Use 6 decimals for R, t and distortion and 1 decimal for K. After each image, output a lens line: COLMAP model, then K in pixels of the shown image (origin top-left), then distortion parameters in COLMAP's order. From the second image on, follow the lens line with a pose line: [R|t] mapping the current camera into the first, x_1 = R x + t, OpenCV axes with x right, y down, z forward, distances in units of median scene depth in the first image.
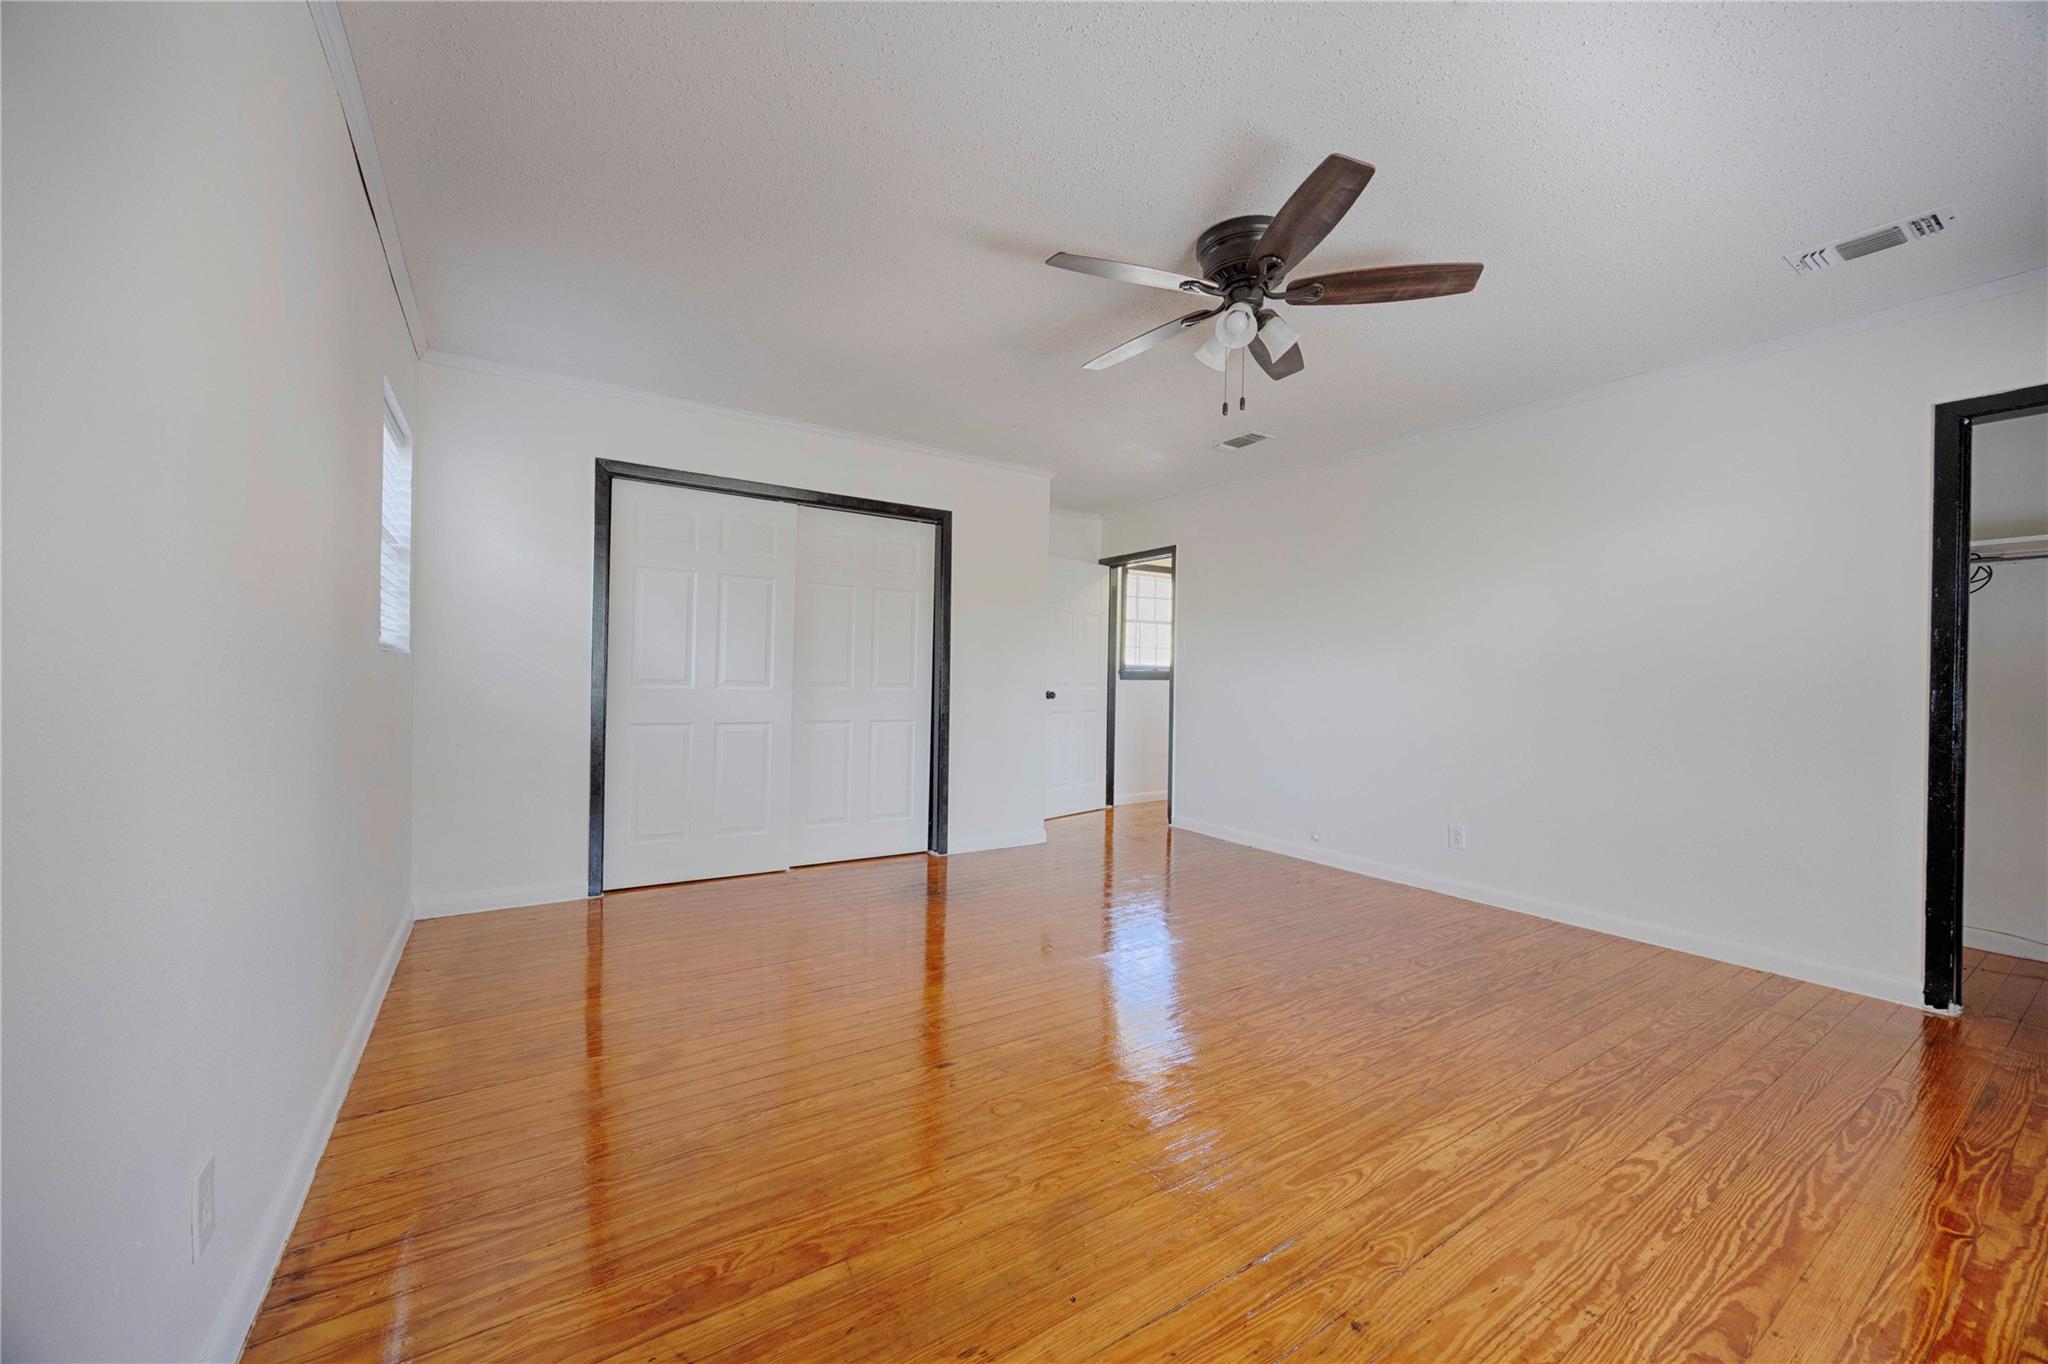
lens RADIAL K [[779.8, 0, 1027.9], [0, 779.8, 677.7], [0, 0, 1]] dist [-0.005423, -0.000014]
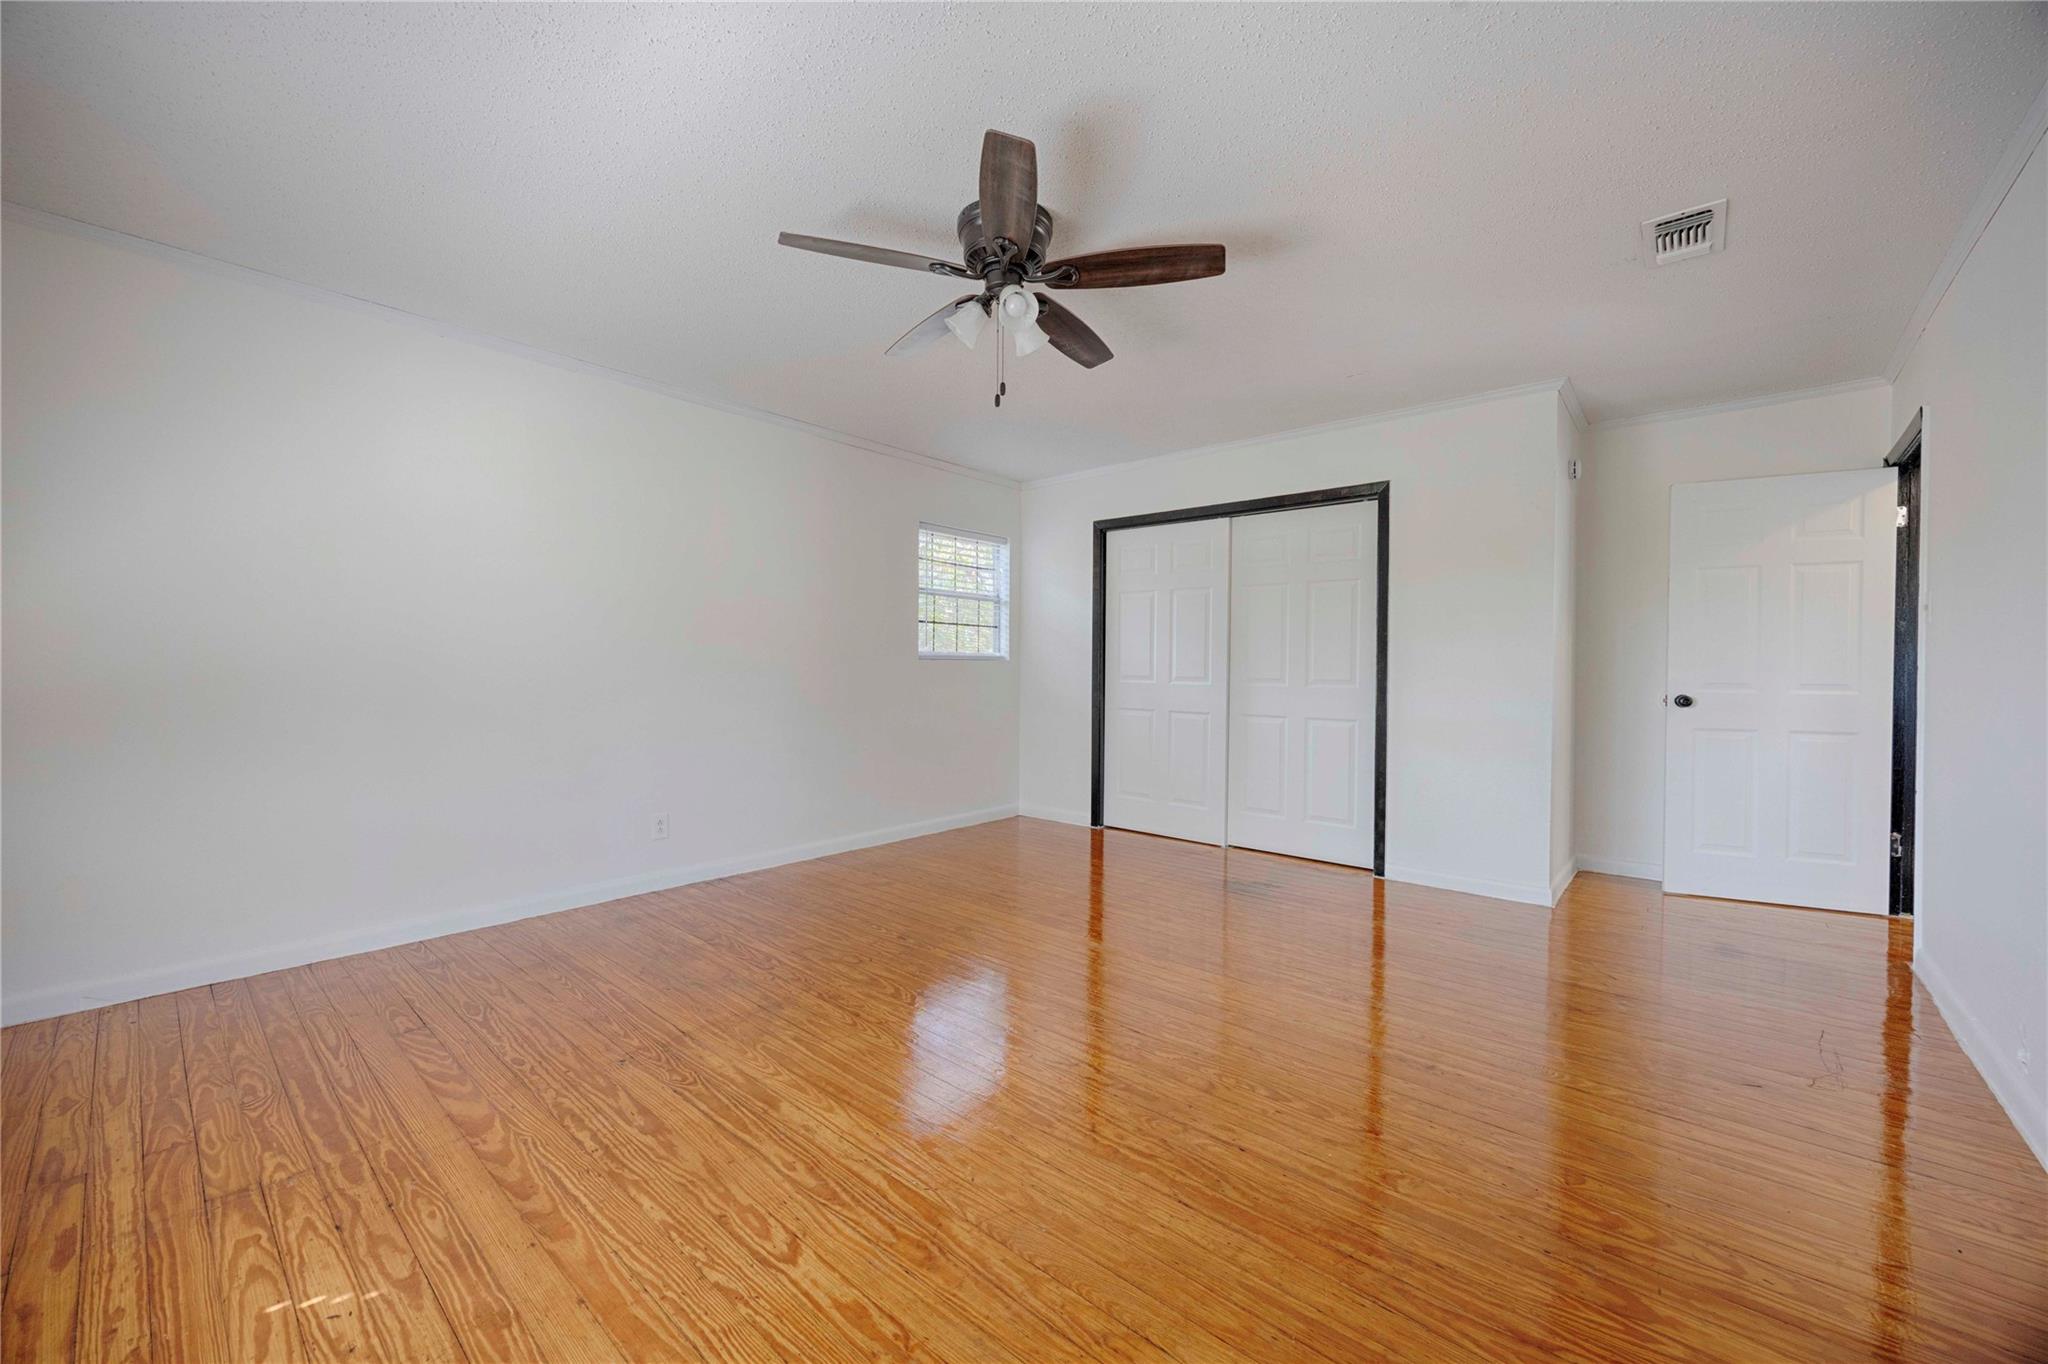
lens RADIAL K [[779.8, 0, 1028.2], [0, 779.8, 676.8], [0, 0, 1]] dist [-0.005423, -0.000014]
pose [[0.274272, -0.002647, -0.961649, 1.622390], [-0.004012, 0.999984, -0.003897, 0.021550], [0.961644, 0.004927, 0.274257, 0.995425]]
